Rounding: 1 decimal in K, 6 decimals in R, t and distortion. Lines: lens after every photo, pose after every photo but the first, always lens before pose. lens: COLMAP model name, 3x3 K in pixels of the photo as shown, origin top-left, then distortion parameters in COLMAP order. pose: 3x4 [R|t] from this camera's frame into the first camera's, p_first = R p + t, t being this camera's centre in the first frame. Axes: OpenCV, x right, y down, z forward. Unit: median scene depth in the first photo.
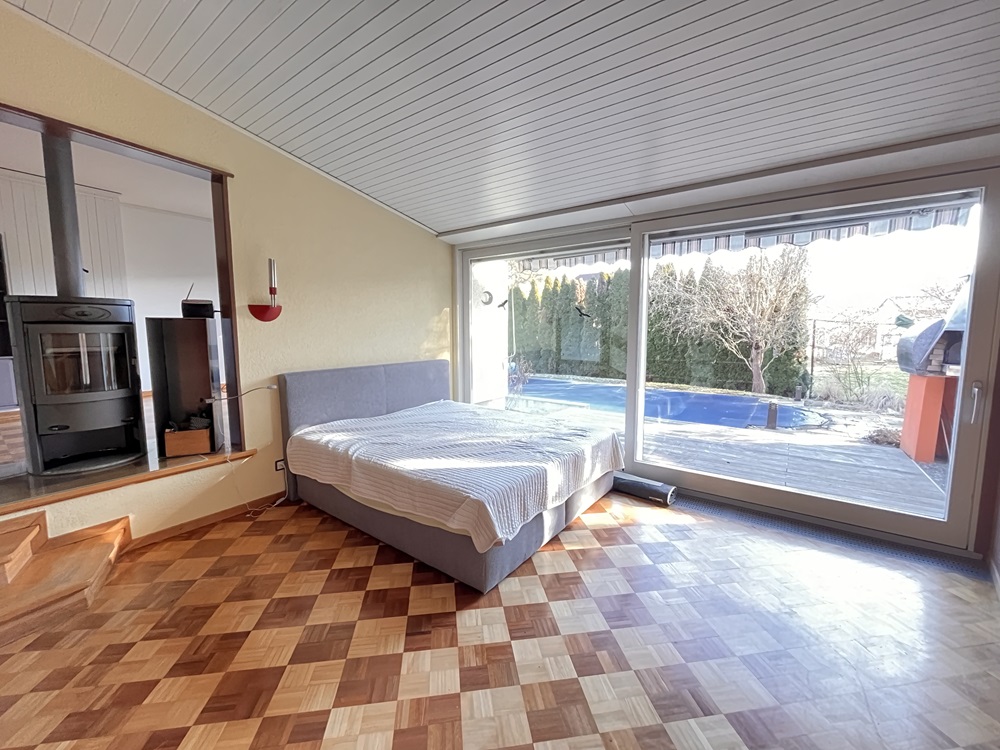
lens RADIAL K [[402.2, 0, 500.4], [0, 402.2, 369.7], [0, 0, 1]] dist [-0.001881, -0.001047]
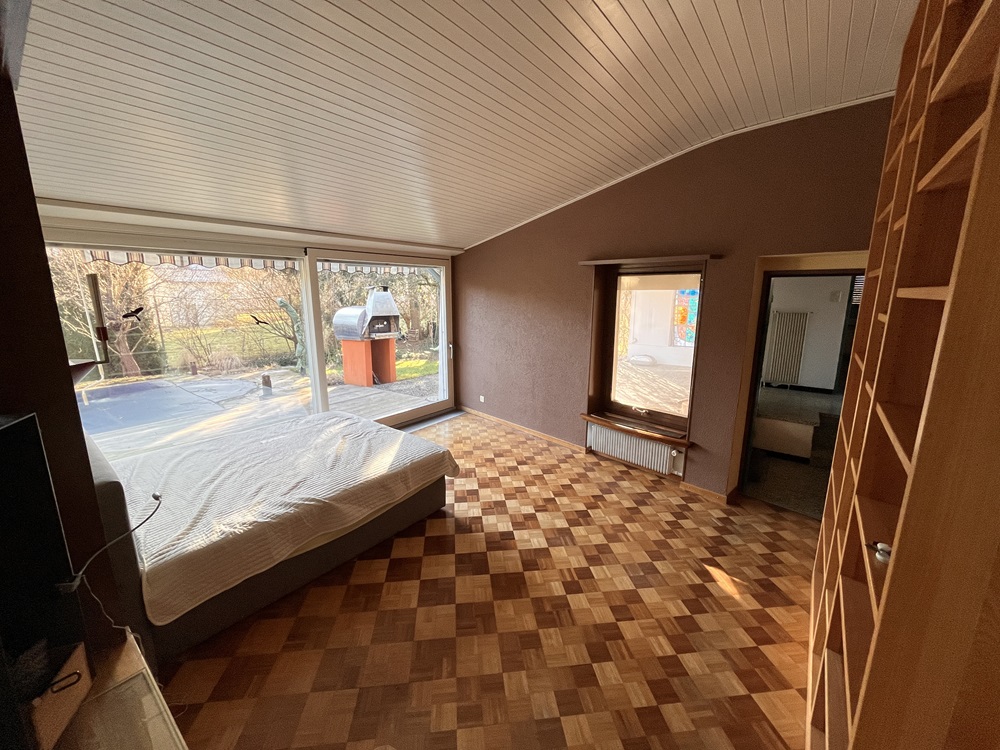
lens RADIAL K [[402.2, 0, 500.4], [0, 402.2, 369.7], [0, 0, 1]] dist [-0.001881, -0.001047]
pose [[0.021568, -0.190315, 0.981486, -1.273008], [0.100054, 0.977197, 0.187284, -0.233040], [-0.994748, 0.094163, 0.040118, 0.530166]]
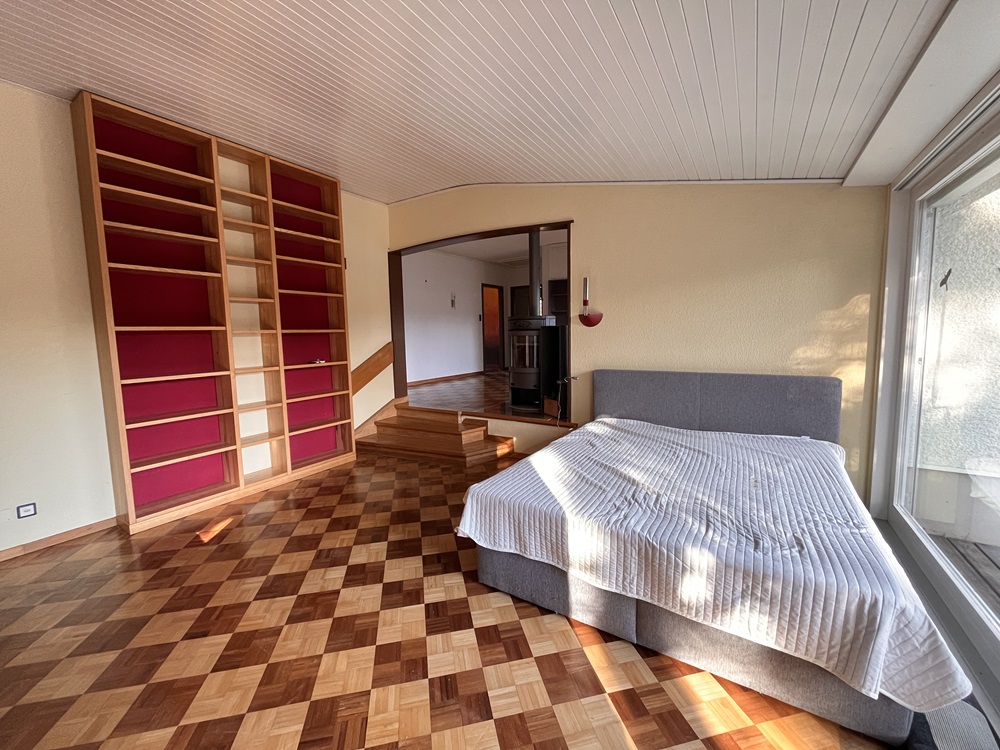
lens RADIAL K [[402.2, 0, 500.4], [0, 402.2, 369.7], [0, 0, 1]] dist [-0.001881, -0.001047]
pose [[0.075705, 0.094558, -0.992637, 0.803889], [-0.082241, 0.992694, 0.088291, -0.090180], [0.993733, 0.074951, 0.082929, 0.752215]]
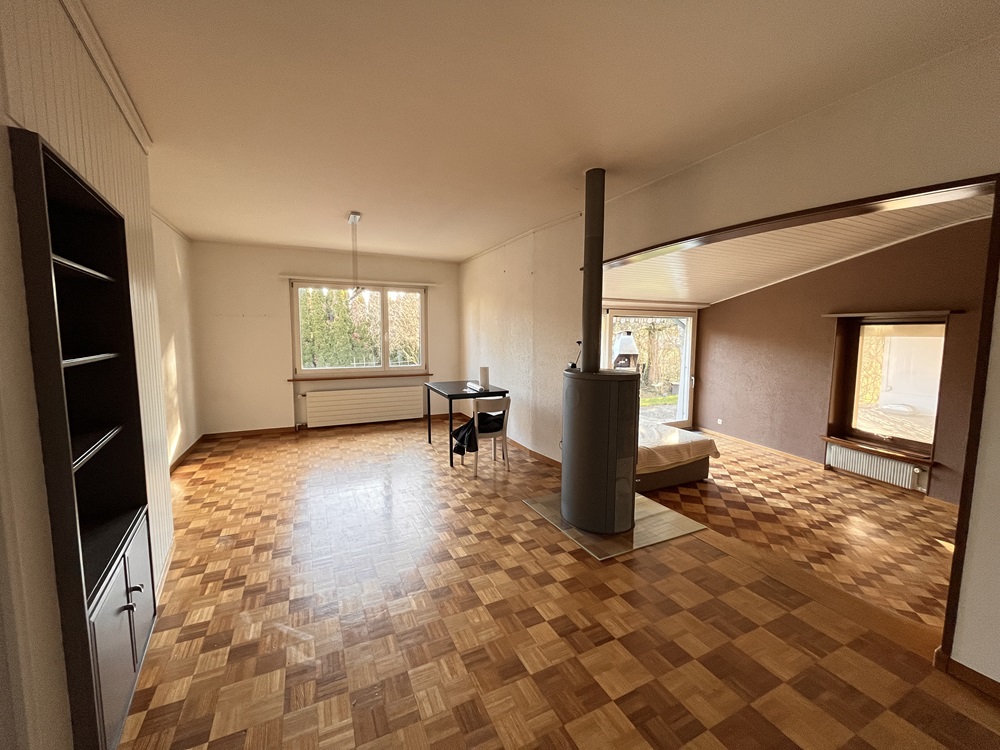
lens RADIAL K [[402.2, 0, 500.4], [0, 402.2, 369.7], [0, 0, 1]] dist [-0.001881, -0.001047]
pose [[0.469179, -0.076711, 0.879765, -2.271297], [0.084235, 0.995565, 0.041886, -0.267457], [-0.879076, 0.054455, 0.473560, 0.742724]]
